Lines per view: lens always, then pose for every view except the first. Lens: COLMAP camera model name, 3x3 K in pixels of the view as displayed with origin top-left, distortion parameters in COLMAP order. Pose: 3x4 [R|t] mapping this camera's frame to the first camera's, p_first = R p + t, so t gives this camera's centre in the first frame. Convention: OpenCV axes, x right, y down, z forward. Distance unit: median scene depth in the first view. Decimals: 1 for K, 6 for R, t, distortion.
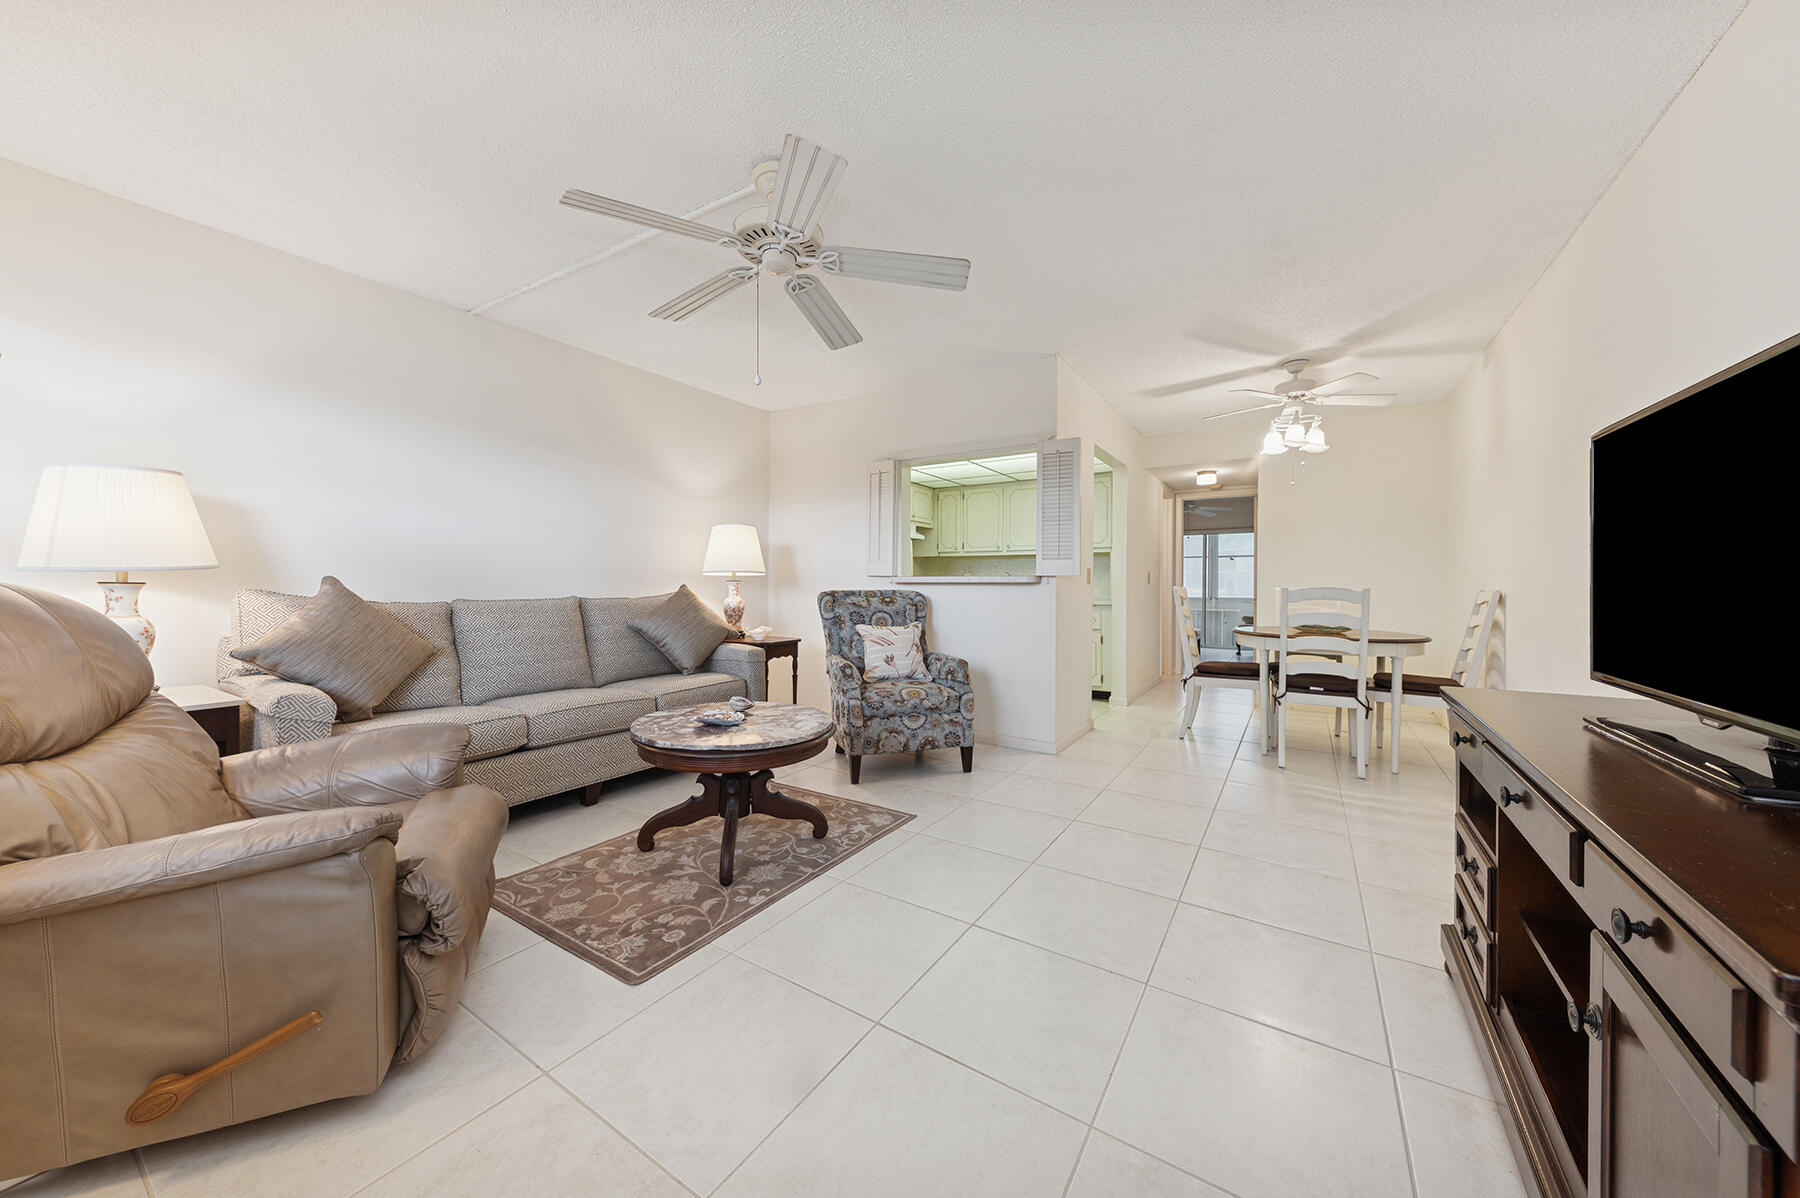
lens RADIAL K [[623.5, 0, 901.0], [0, 623.5, 586.6], [0, 0, 1]] dist [0.001908, -0.000031]
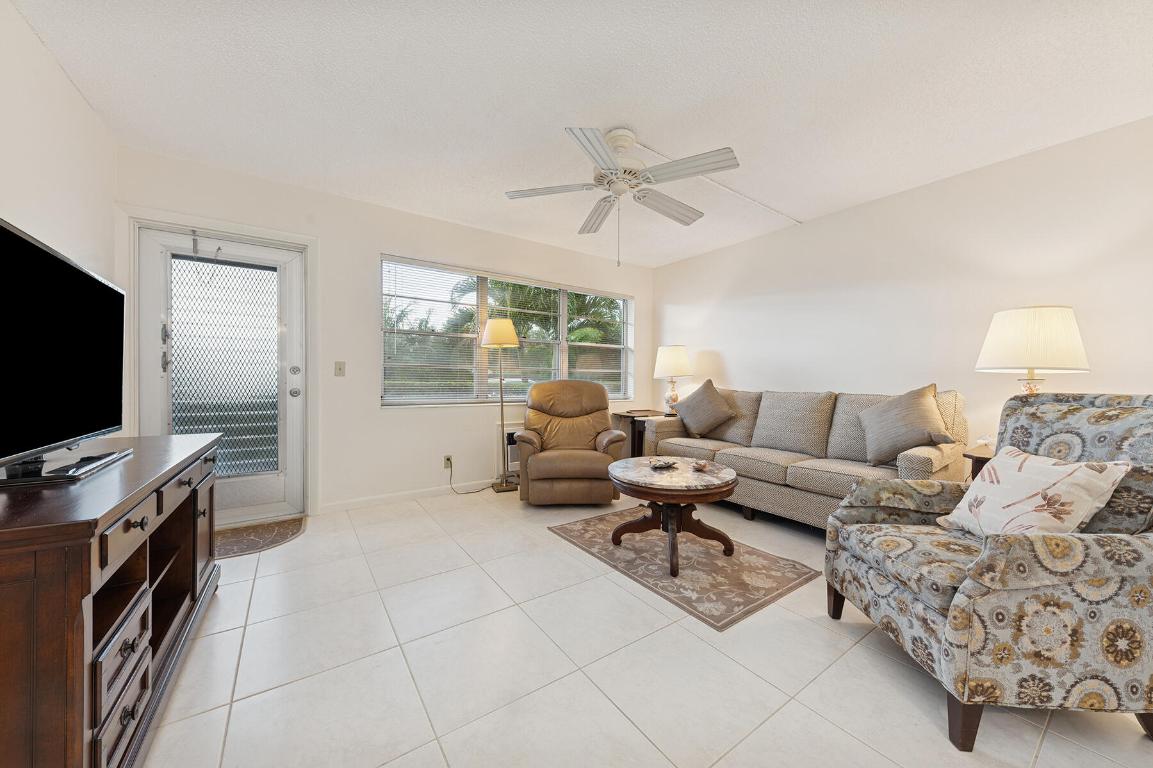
lens RADIAL K [[412.5, 0, 580.1], [0, 412.5, 382.5], [0, 0, 1]] dist [0.000414, 0.000002]
pose [[-0.385219, -0.000303, -0.922825, 0.723816], [-0.013875, 0.999889, 0.005464, -0.001738], [0.922721, 0.014909, -0.385180, 1.123660]]
